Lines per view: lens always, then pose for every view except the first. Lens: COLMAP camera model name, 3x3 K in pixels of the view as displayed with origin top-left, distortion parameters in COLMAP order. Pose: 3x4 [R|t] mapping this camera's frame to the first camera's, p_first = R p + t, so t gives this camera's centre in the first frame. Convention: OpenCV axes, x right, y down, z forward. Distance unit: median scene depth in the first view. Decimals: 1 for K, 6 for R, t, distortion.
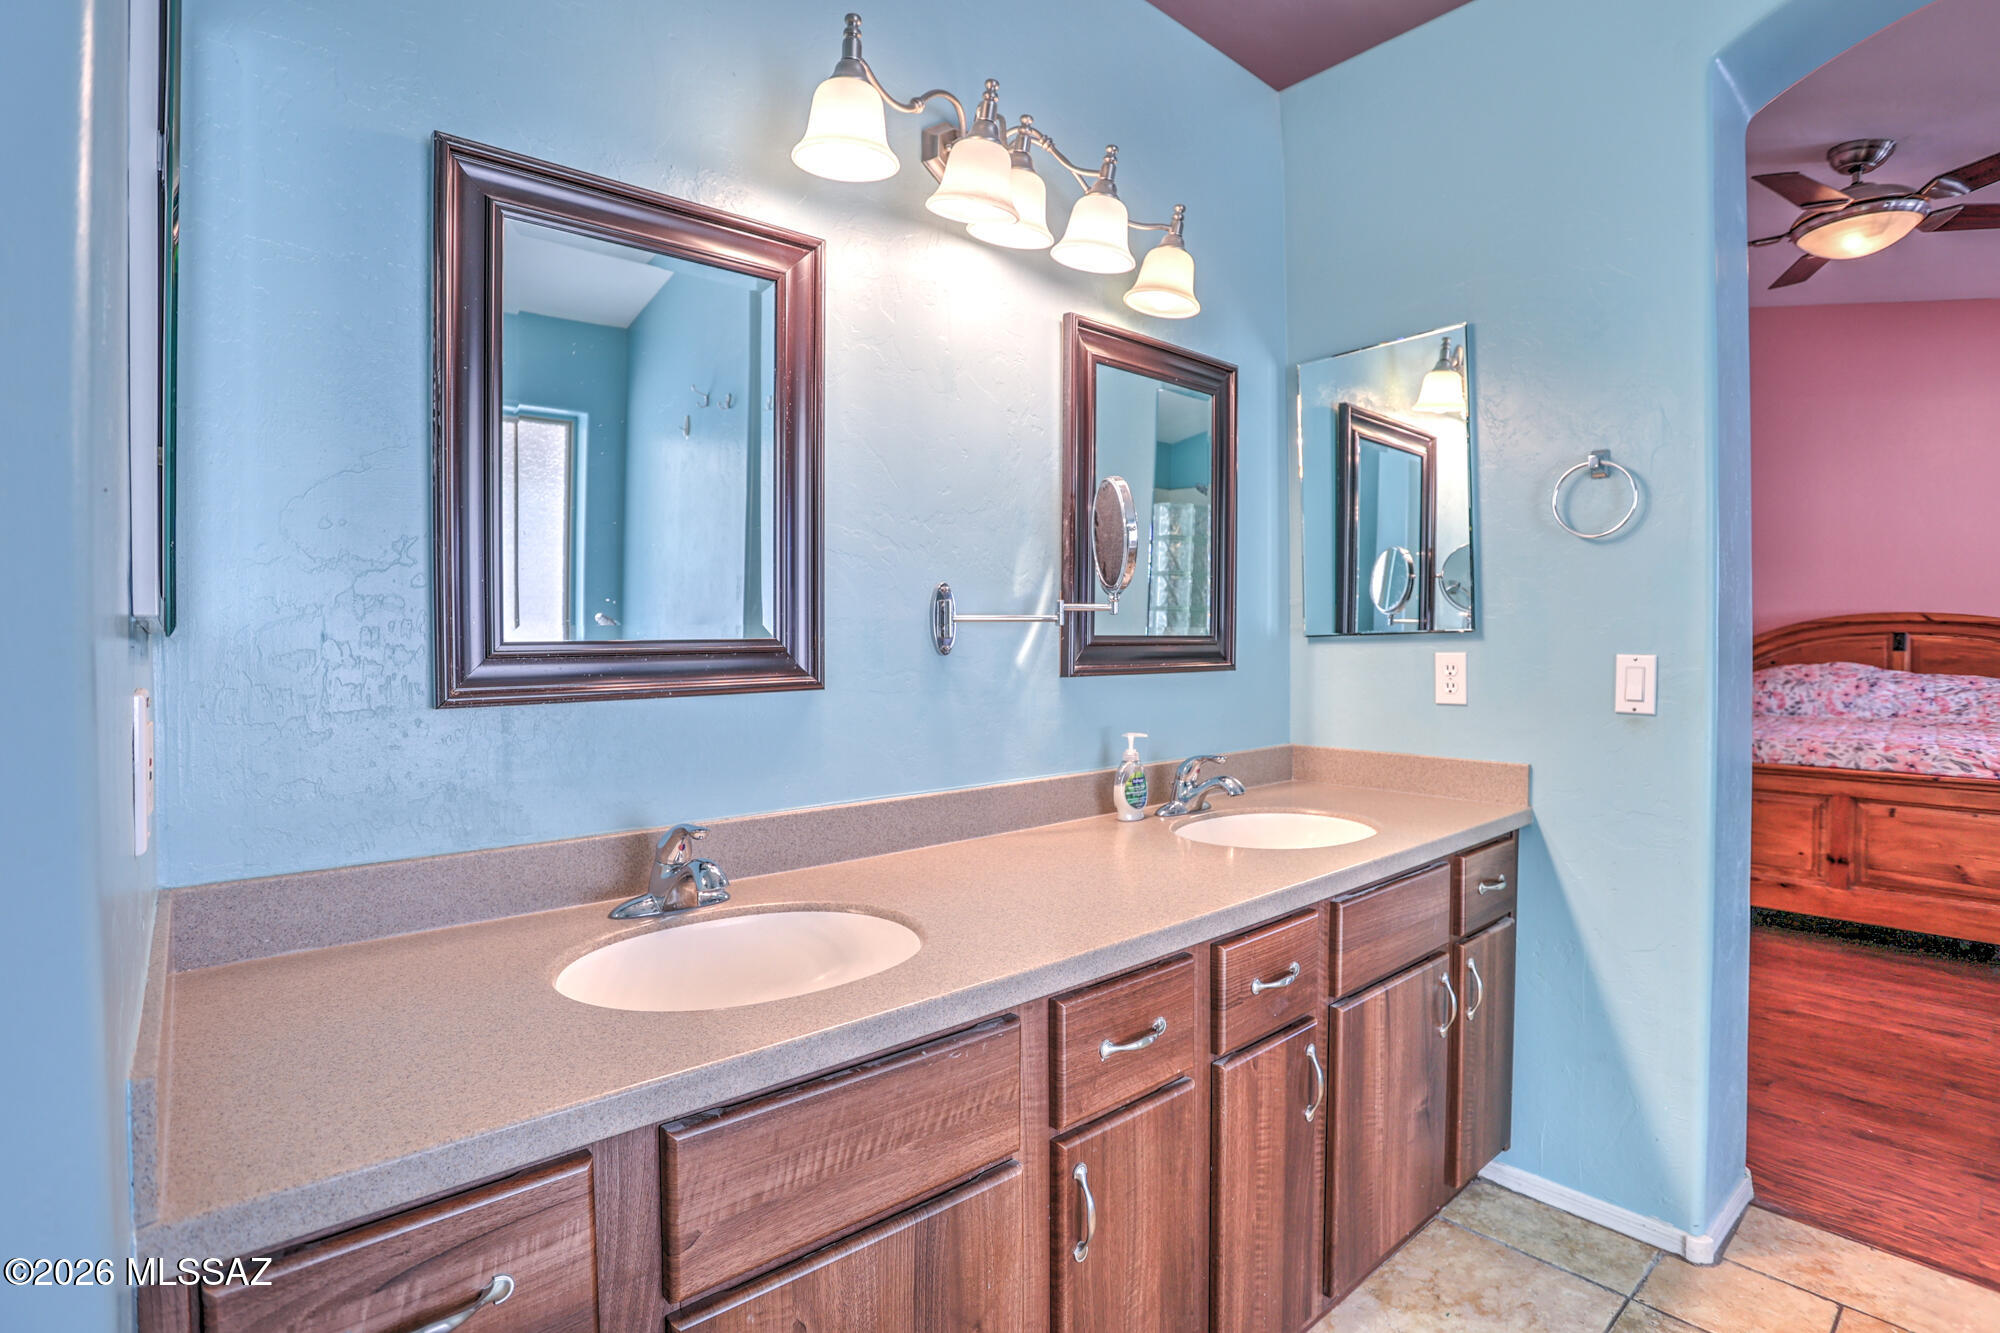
lens RADIAL K [[963.6, 0, 993.7], [0, 963.6, 658.2], [0, 0, 1]] dist [-0.060945, 0.018526]
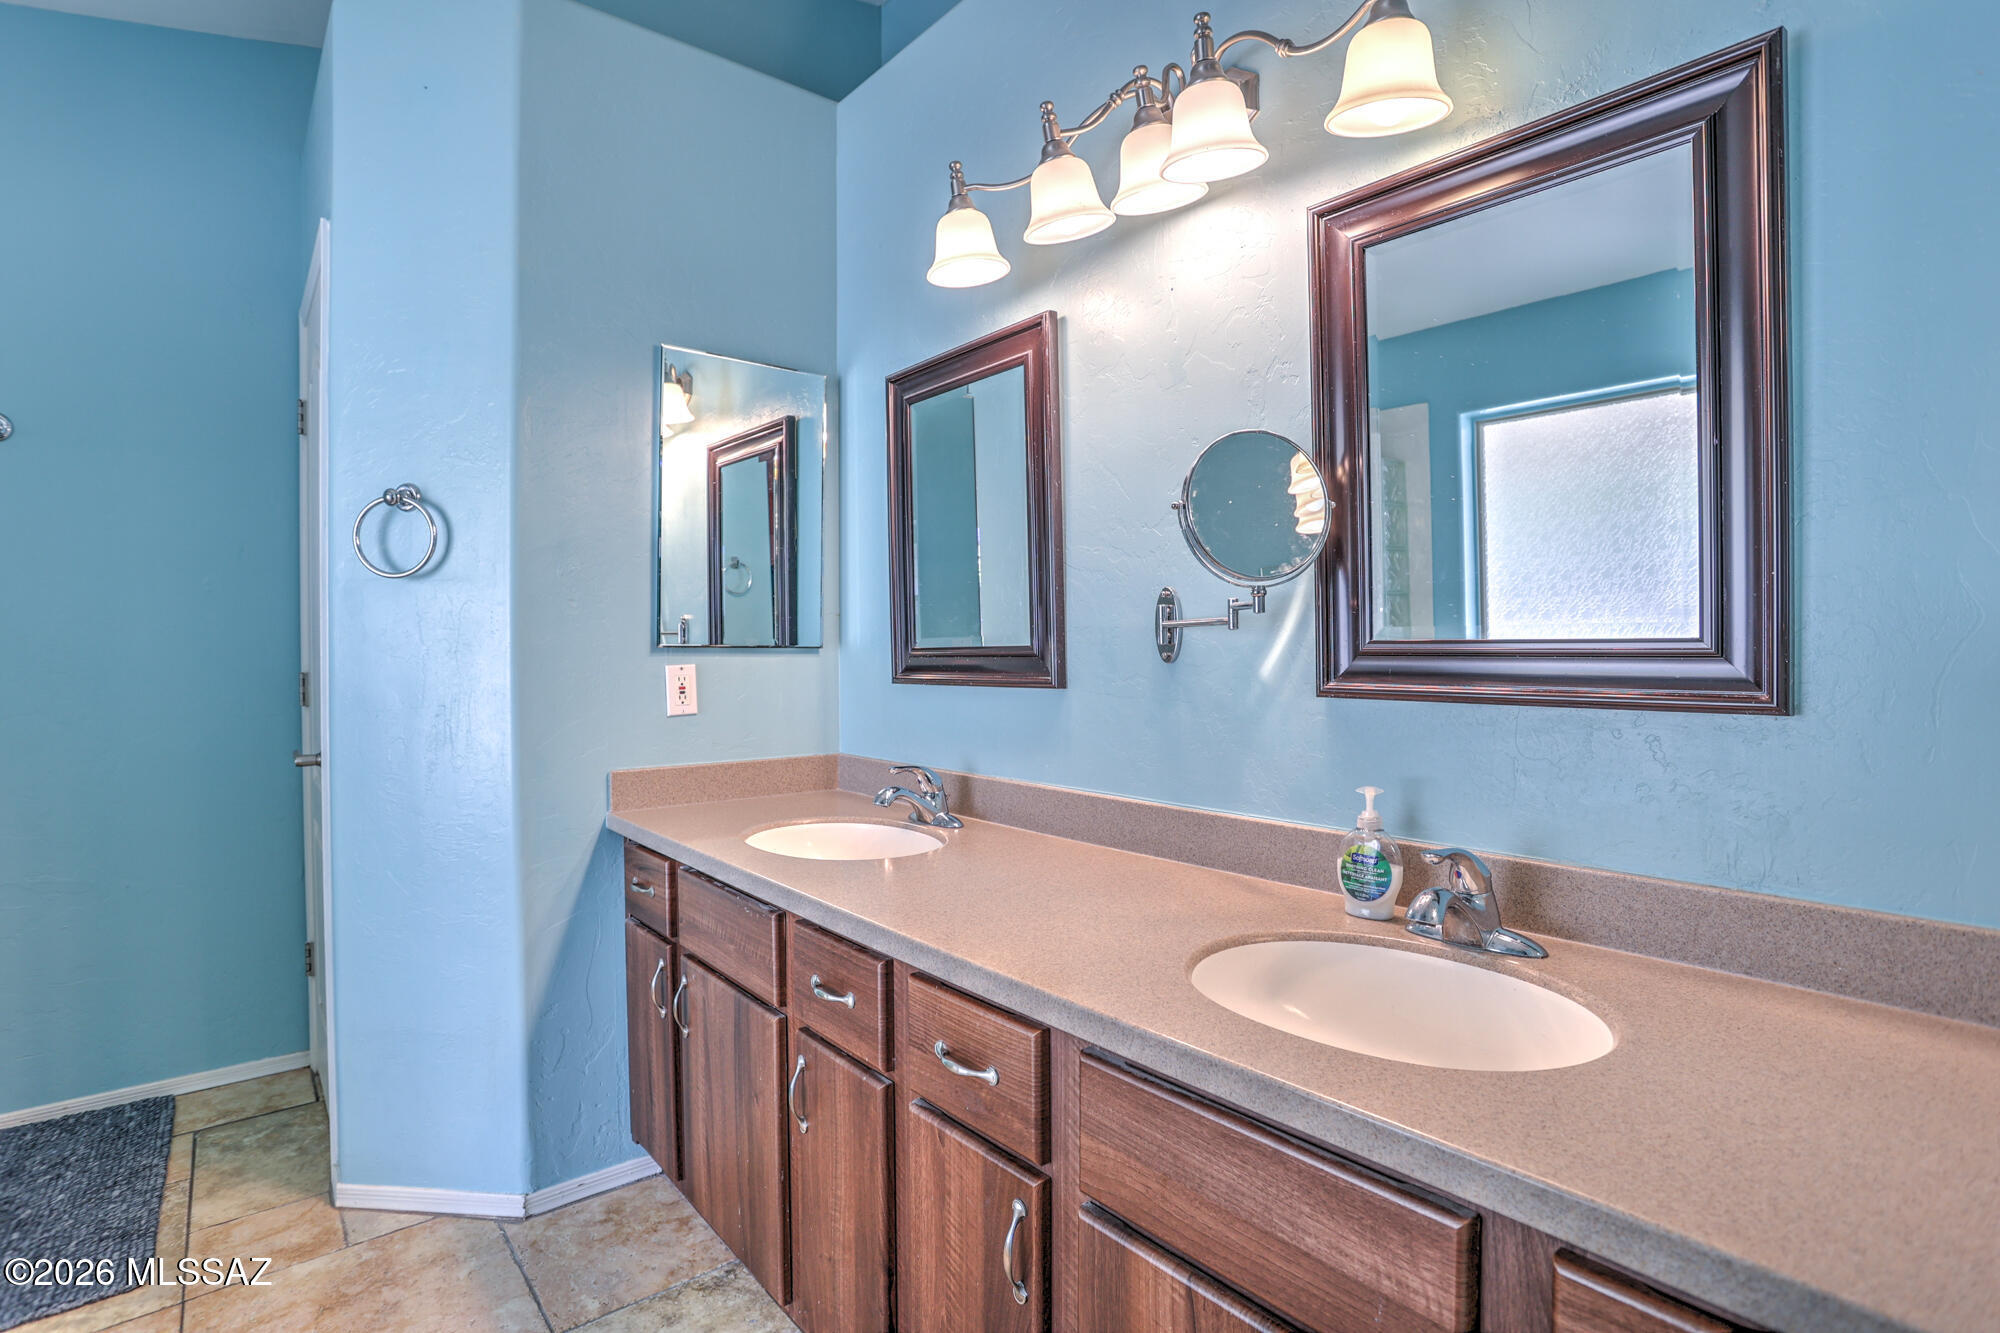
lens RADIAL K [[963.6, 0, 985.8], [0, 963.6, 649.7], [0, 0, 1]] dist [-0.060945, 0.018526]
pose [[-0.016365, 0.013815, -0.999771, 0.930428], [-0.009126, 0.999861, 0.013966, -0.028045], [0.999824, 0.009352, -0.016237, 0.855802]]
